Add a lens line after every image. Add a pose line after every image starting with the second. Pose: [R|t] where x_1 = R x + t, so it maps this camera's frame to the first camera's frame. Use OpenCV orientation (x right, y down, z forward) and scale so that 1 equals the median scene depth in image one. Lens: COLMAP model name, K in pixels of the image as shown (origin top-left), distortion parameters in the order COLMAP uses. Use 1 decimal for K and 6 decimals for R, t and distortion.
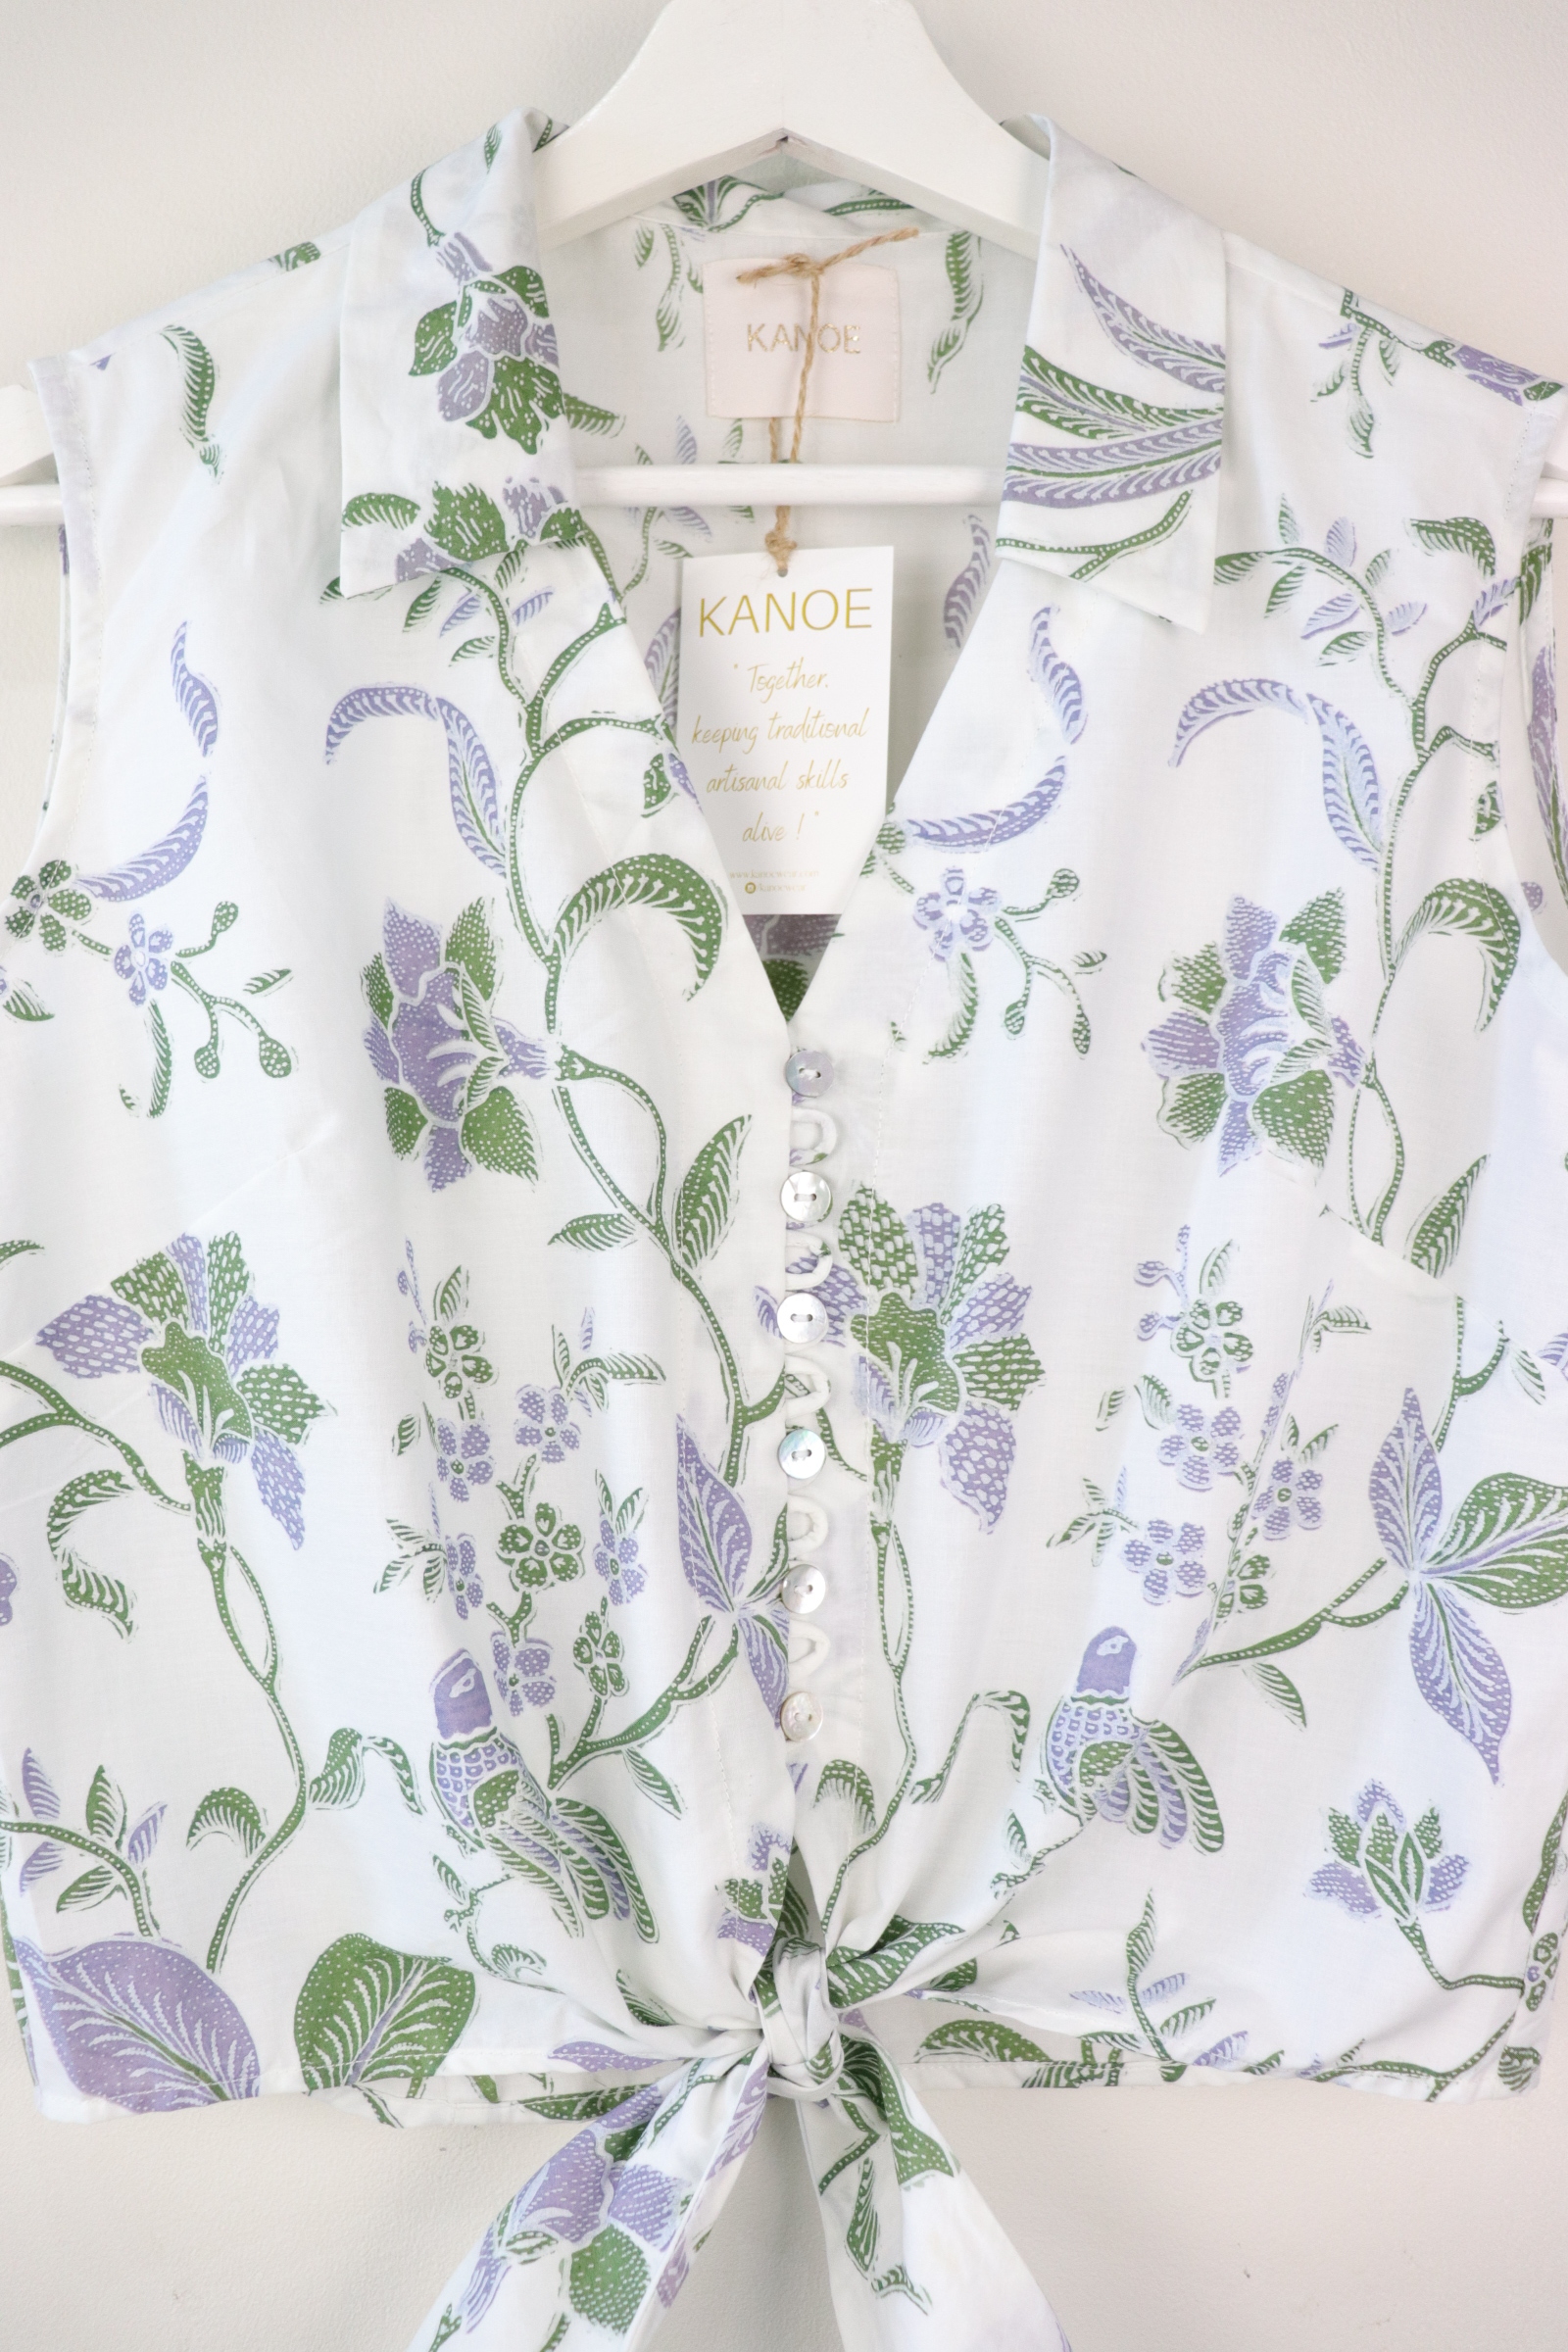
lens RADIAL K [[1895.1, 0, 760.5], [0, 1895.1, 1164.0], [0, 0, 1]] dist [-0.167333, 0.127891]
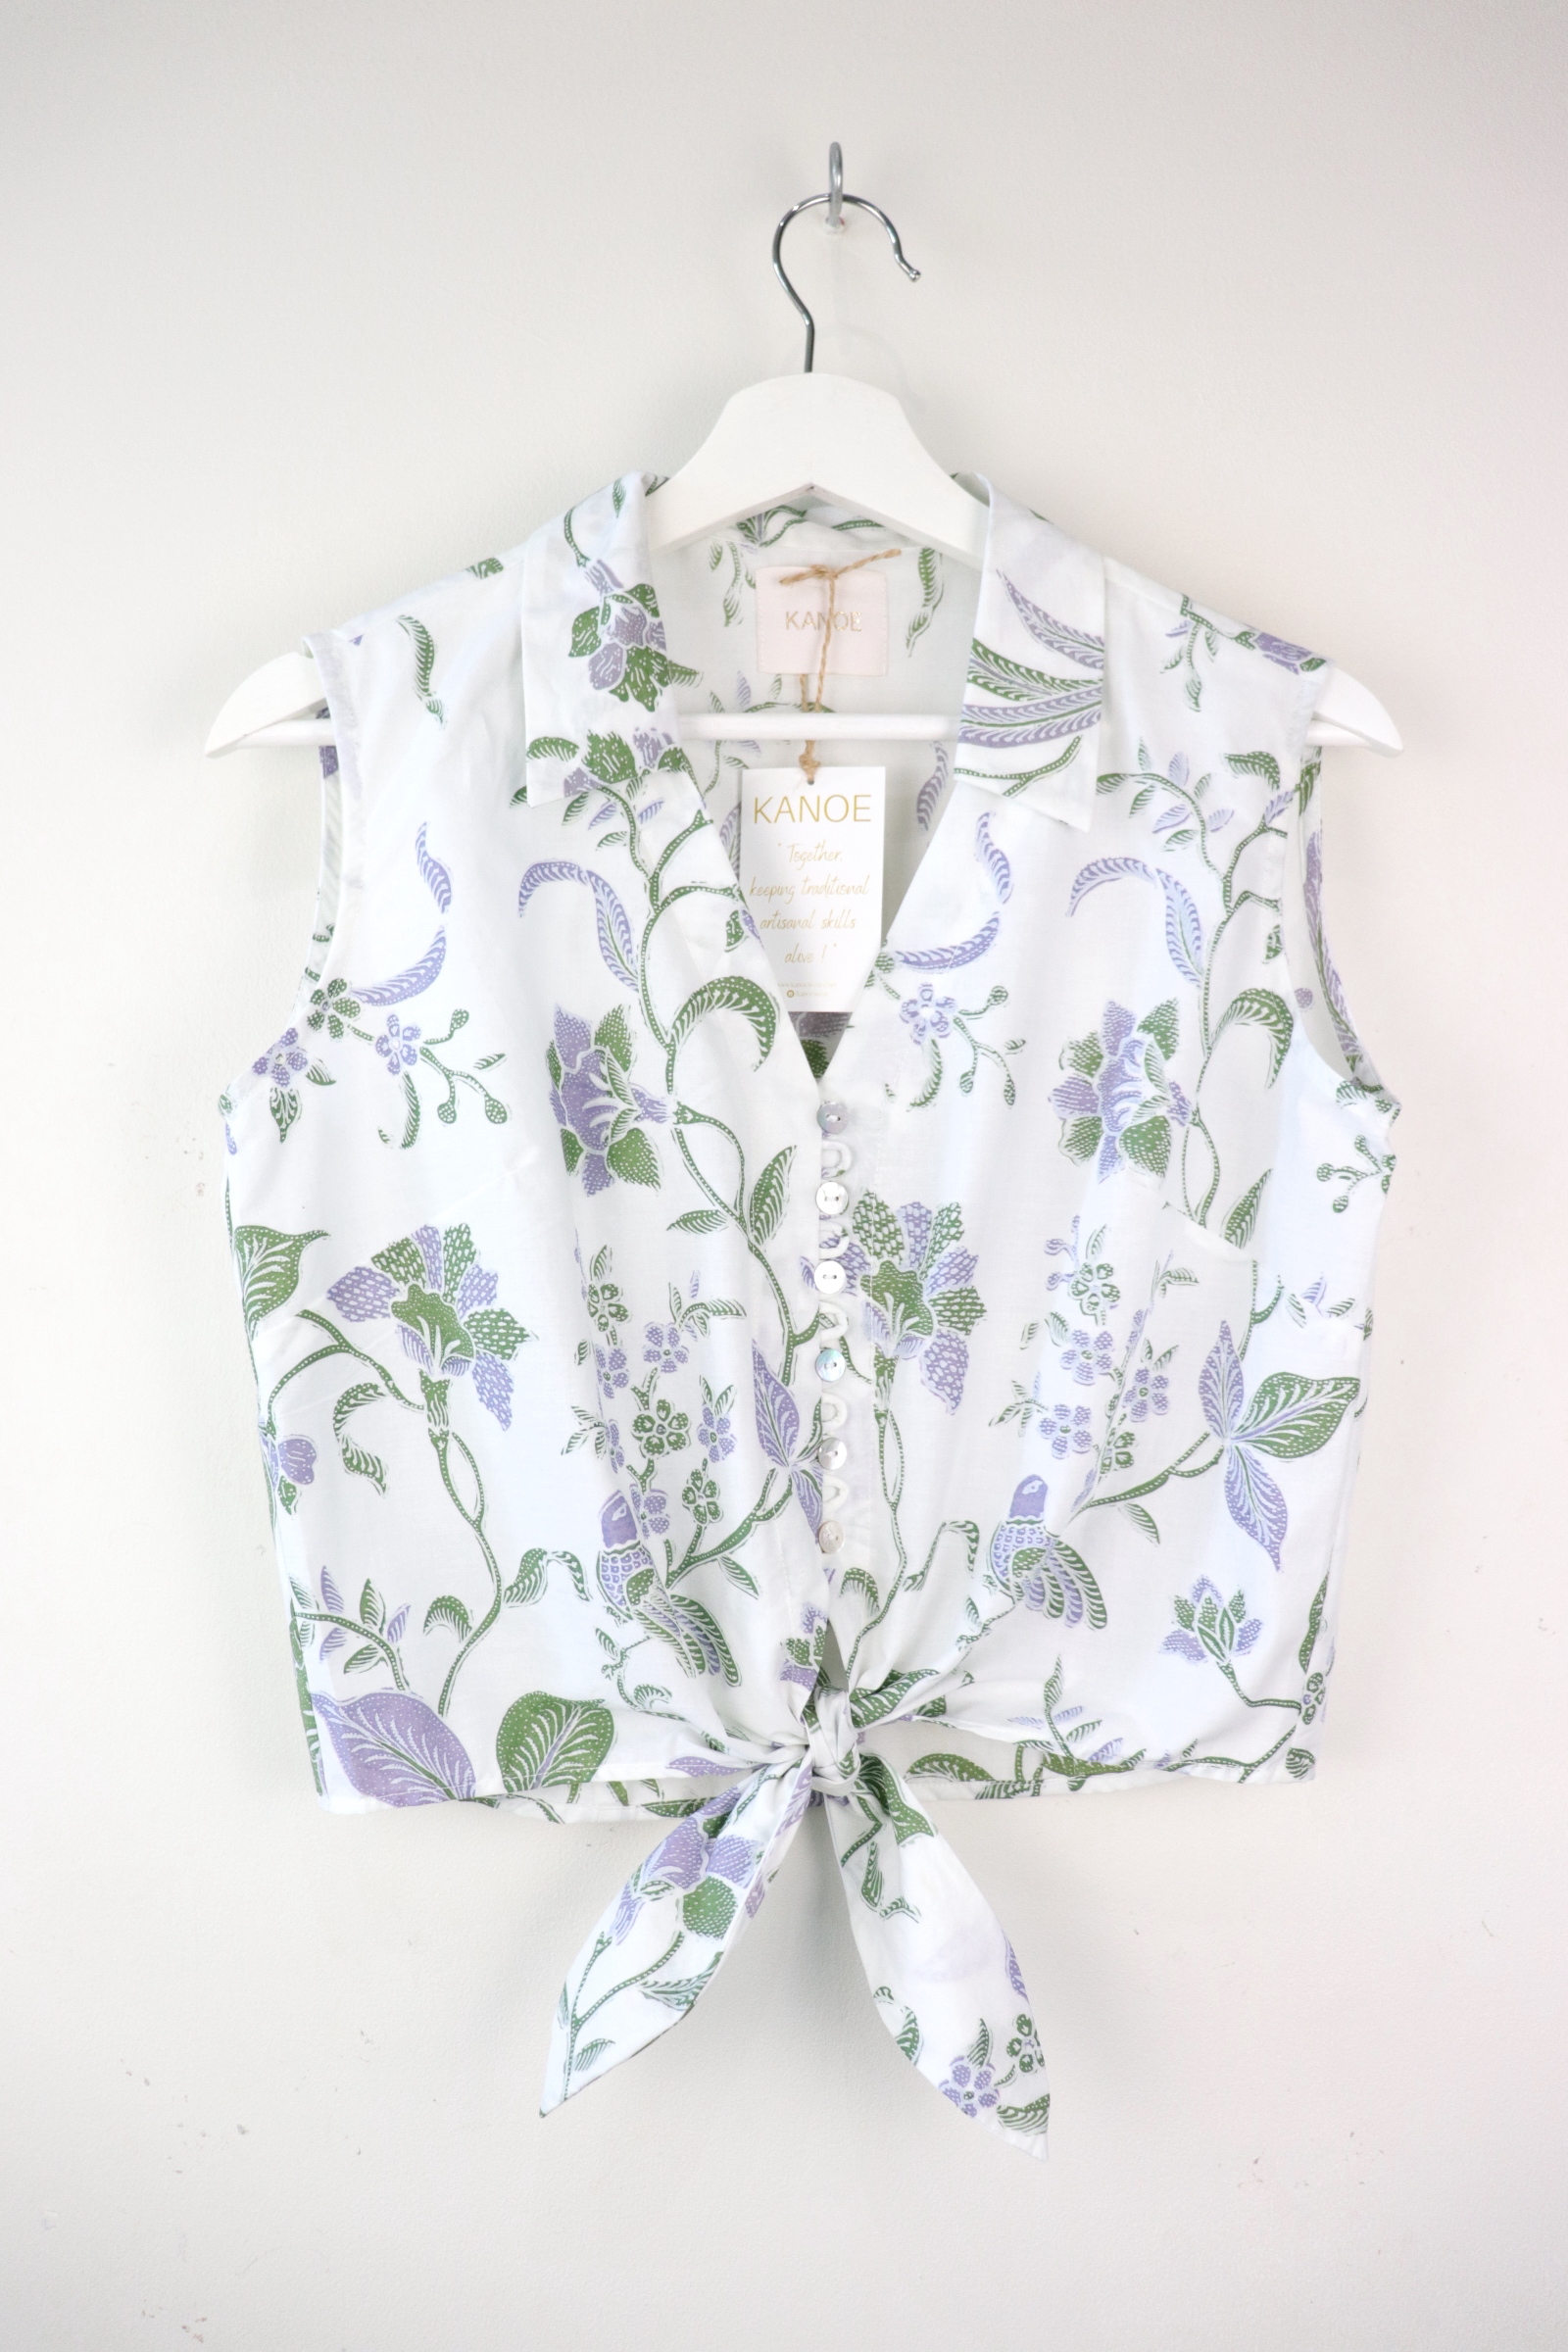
lens RADIAL K [[1895.1, 0, 760.5], [0, 1895.1, 1164.0], [0, 0, 1]] dist [-0.167333, 0.127891]
pose [[0.999023, -0.004775, 0.043929, -0.102785], [0.004792, 0.999988, -0.000268, -0.010578], [-0.043927, 0.000478, 0.999035, -0.542021]]
